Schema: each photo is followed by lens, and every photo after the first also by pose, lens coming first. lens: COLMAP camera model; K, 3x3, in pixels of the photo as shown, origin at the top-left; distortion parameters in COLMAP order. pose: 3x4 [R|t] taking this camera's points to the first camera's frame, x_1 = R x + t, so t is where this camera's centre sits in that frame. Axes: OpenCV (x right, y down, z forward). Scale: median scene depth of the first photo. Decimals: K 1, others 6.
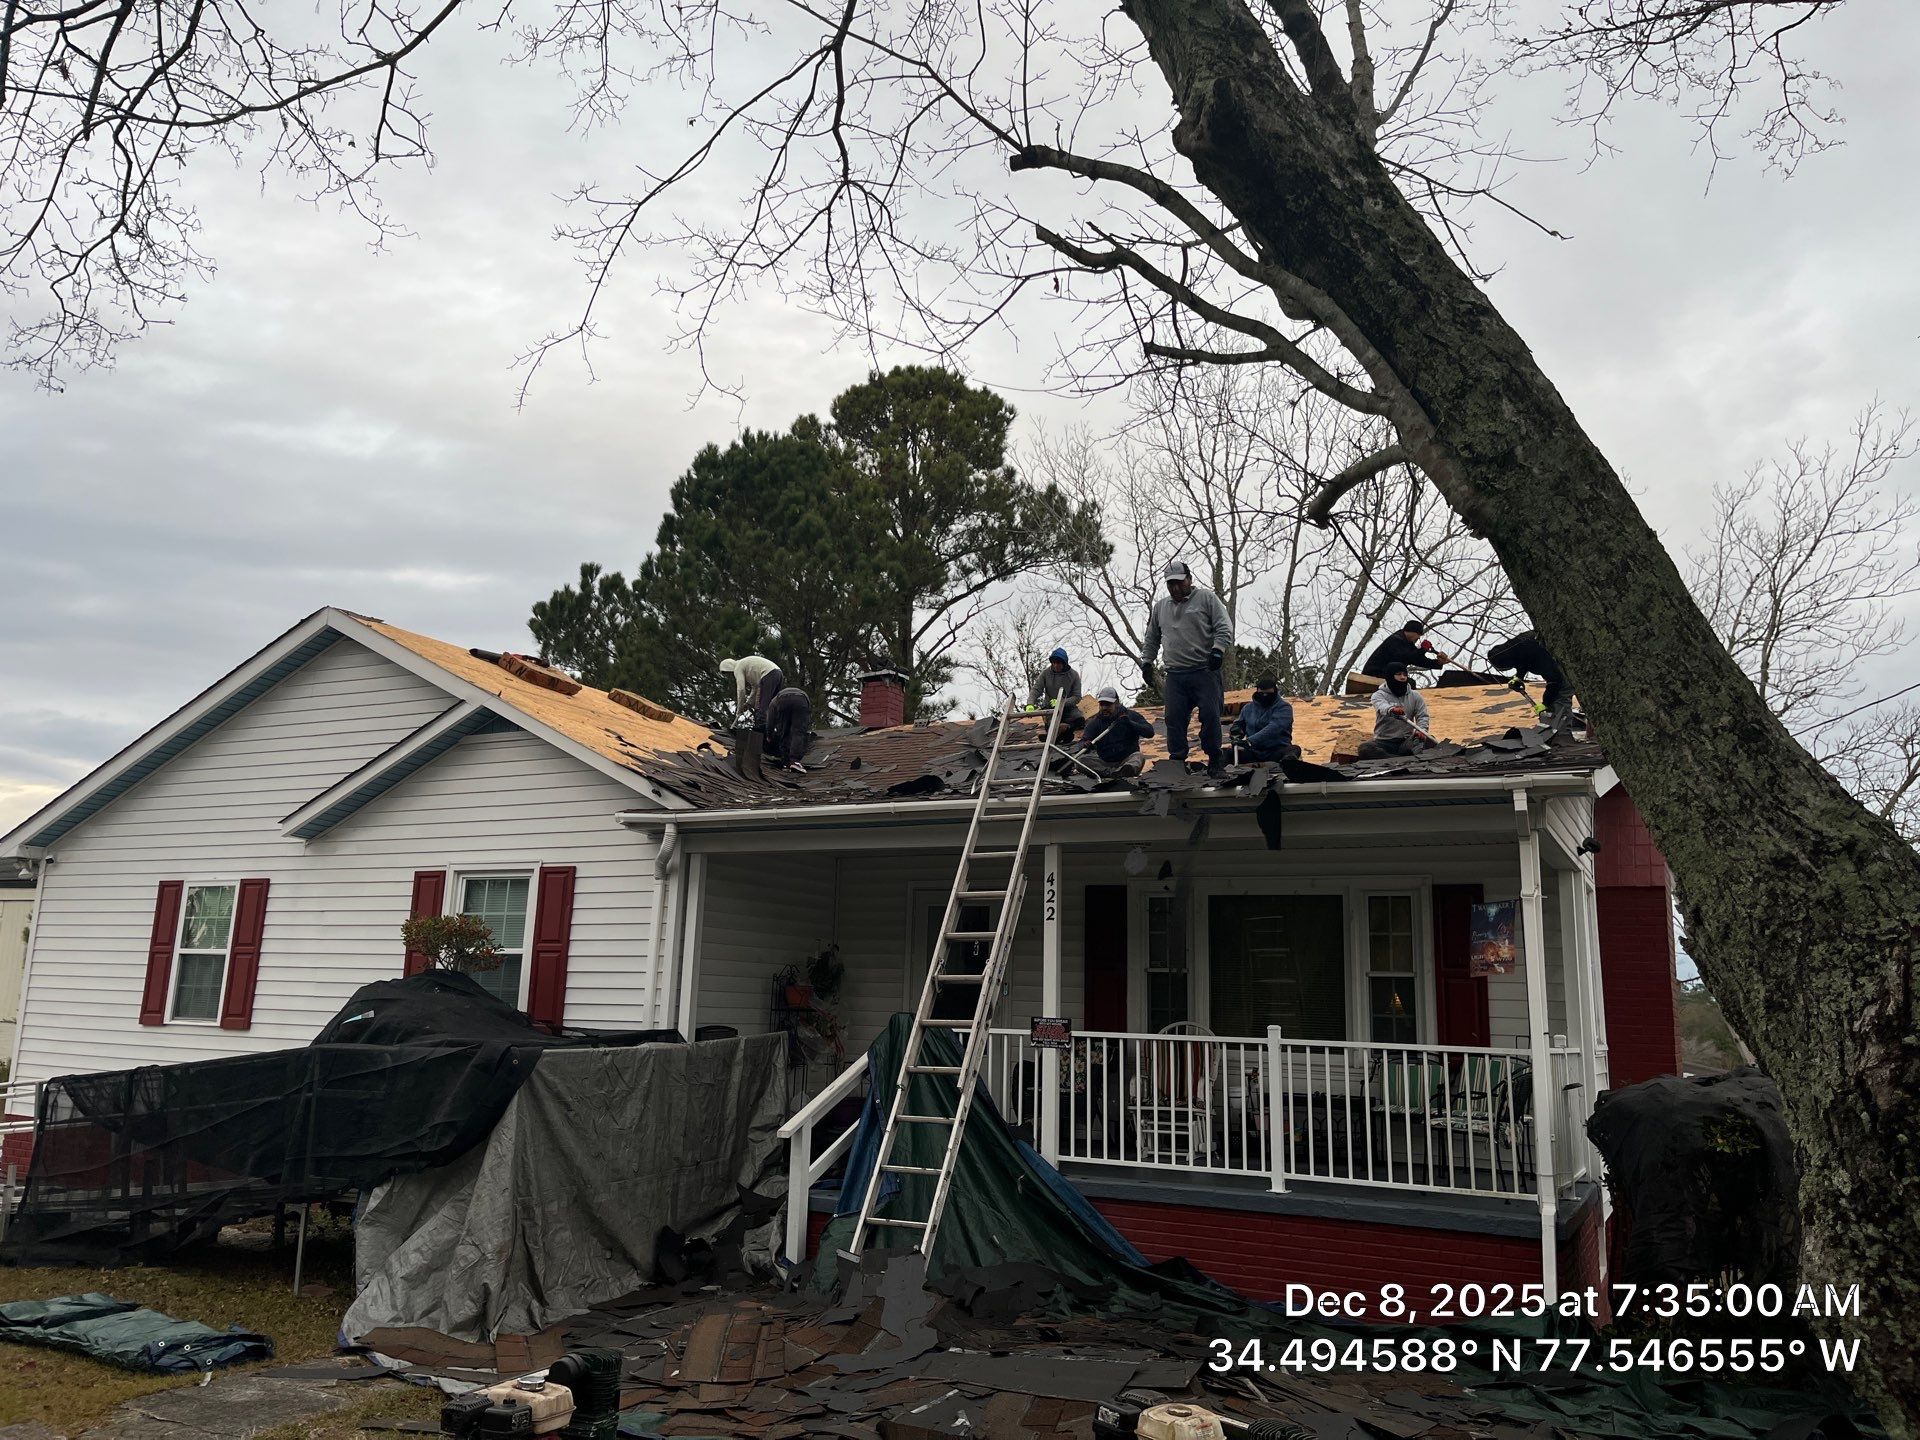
lens RADIAL K [[1468.8, 0, 960.0], [0, 1468.8, 720.0], [0, 0, 1]] dist [0.037466, -0.006130]
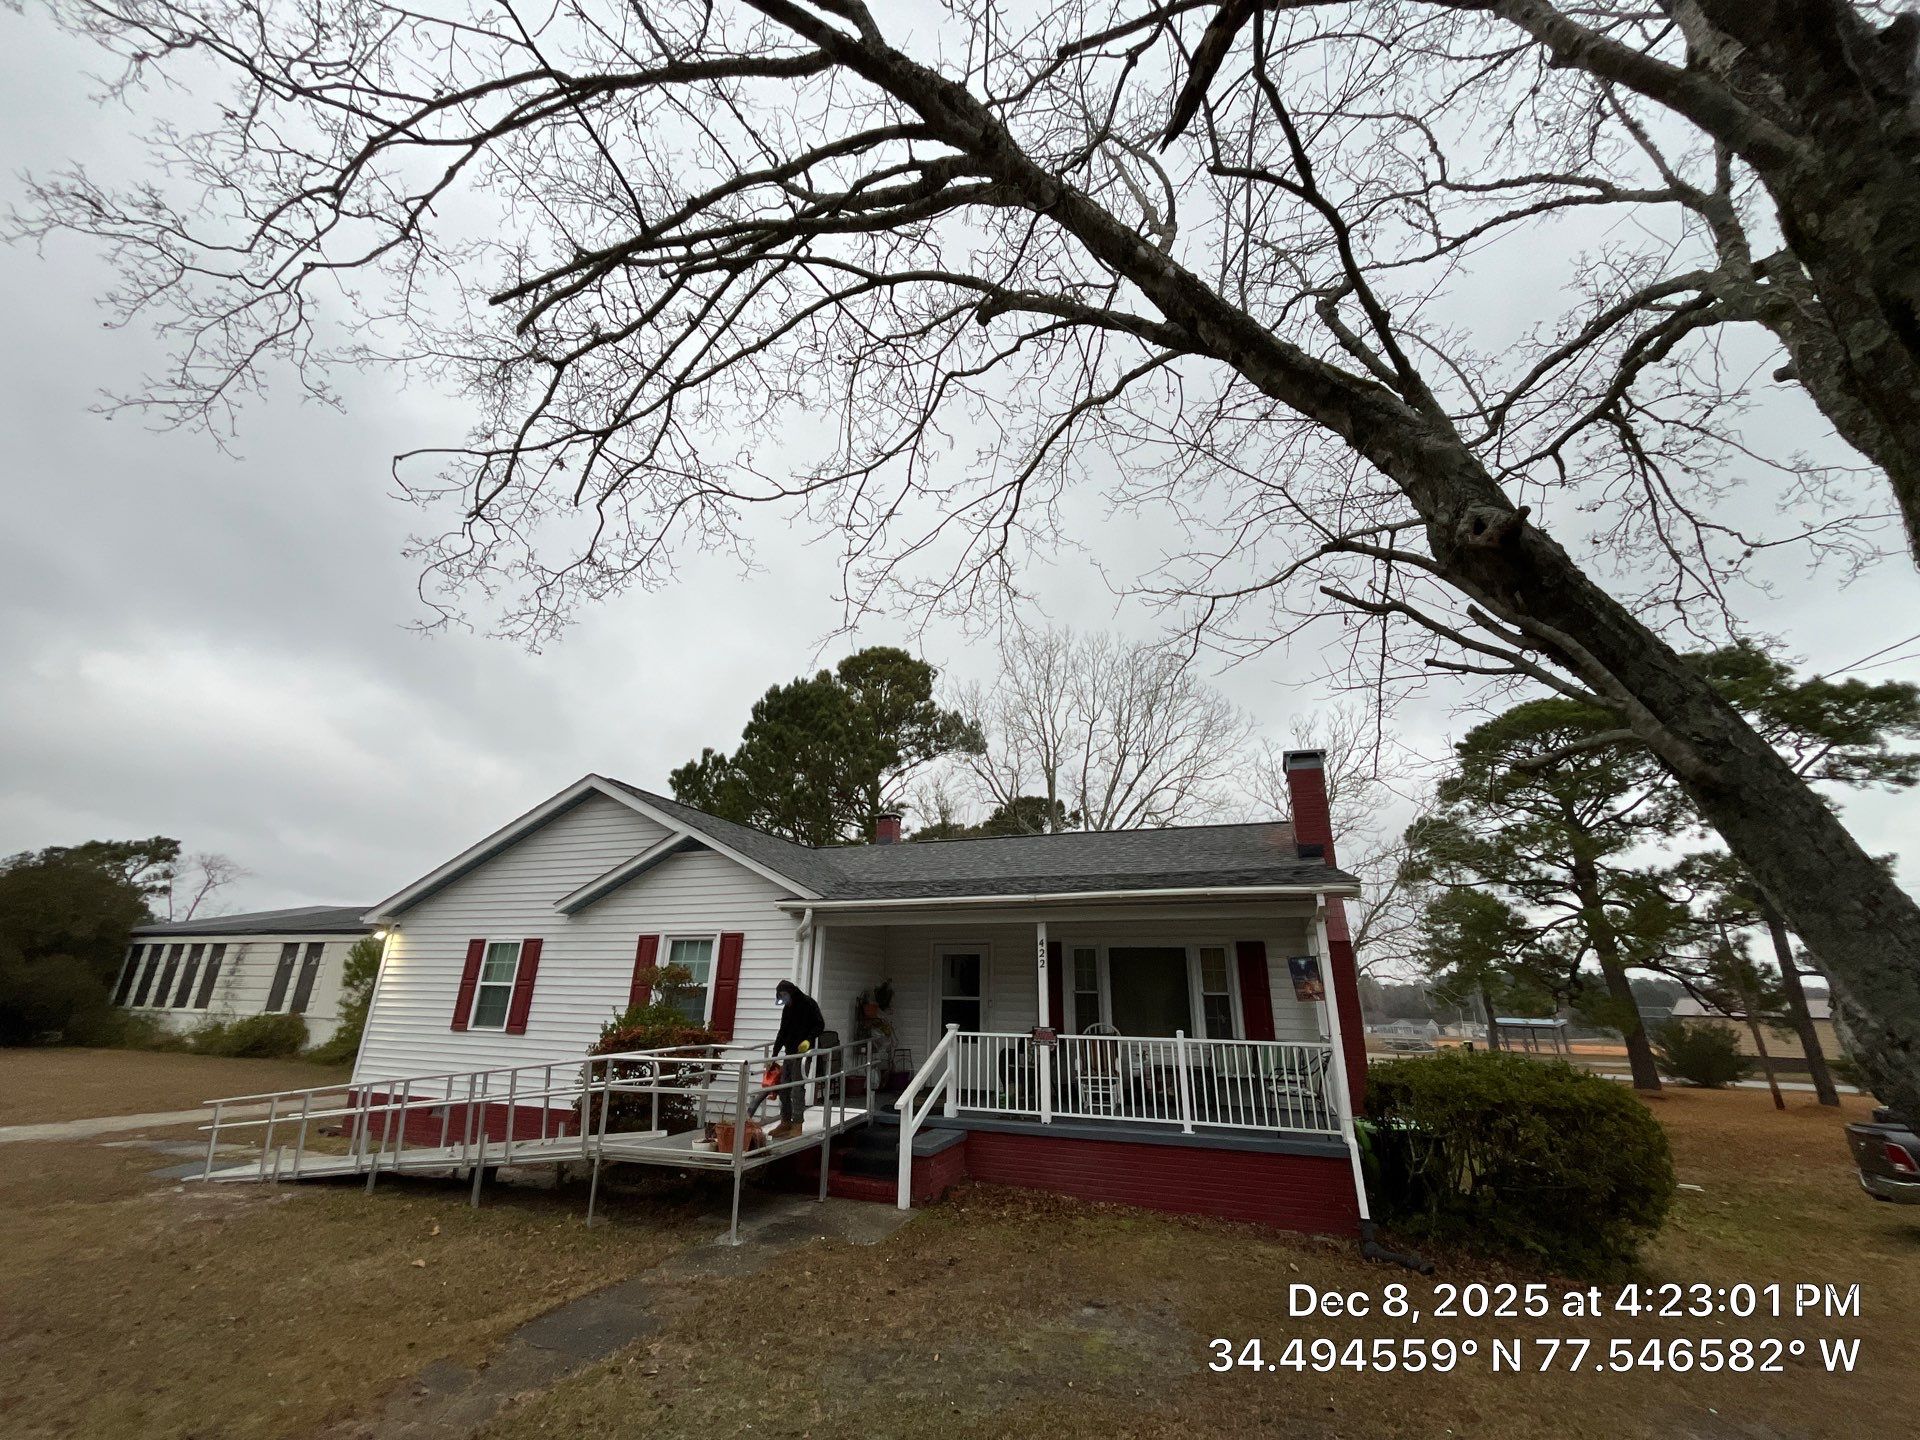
lens RADIAL K [[772.0, 0, 949.1], [0, 772.0, 716.7], [0, 0, 1]] dist [-0.003955, -0.000797]
pose [[0.993110, 0.025104, 0.114467, -0.116378], [-0.008183, 0.989256, -0.145962, -0.016257], [-0.116901, 0.144019, 0.982646, 0.059196]]
